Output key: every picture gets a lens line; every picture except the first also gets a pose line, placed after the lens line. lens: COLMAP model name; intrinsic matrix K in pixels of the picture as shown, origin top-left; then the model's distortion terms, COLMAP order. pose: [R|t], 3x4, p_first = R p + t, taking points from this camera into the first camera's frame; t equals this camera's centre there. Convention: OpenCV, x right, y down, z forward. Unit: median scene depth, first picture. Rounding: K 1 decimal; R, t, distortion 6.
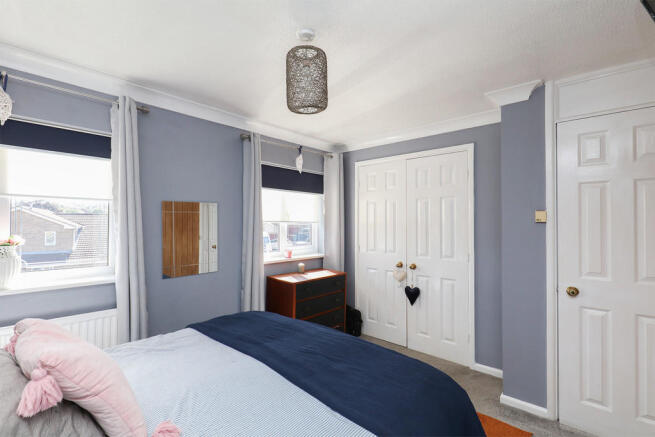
lens RADIAL K [[306.2, 0, 327.5], [0, 306.2, 218.5], [0, 0, 1]] dist [-0.002367, -0.000471]
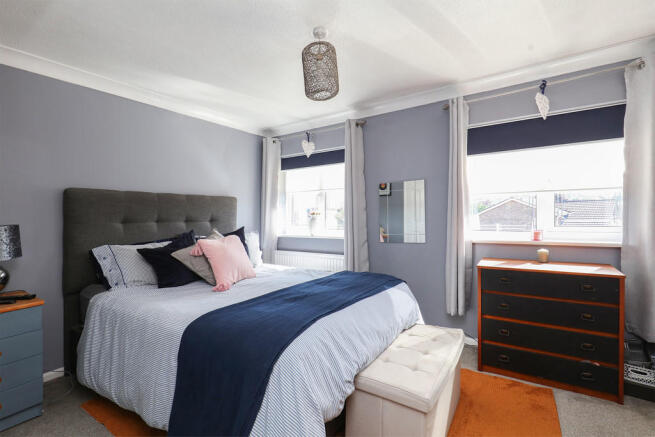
lens RADIAL K [[306.2, 0, 327.5], [0, 306.2, 218.5], [0, 0, 1]] dist [-0.002367, -0.000471]
pose [[0.143629, -0.001860, -0.989630, 0.606064], [0.038398, 0.999256, 0.003694, 0.062493], [0.988886, -0.038530, 0.143594, 0.466544]]
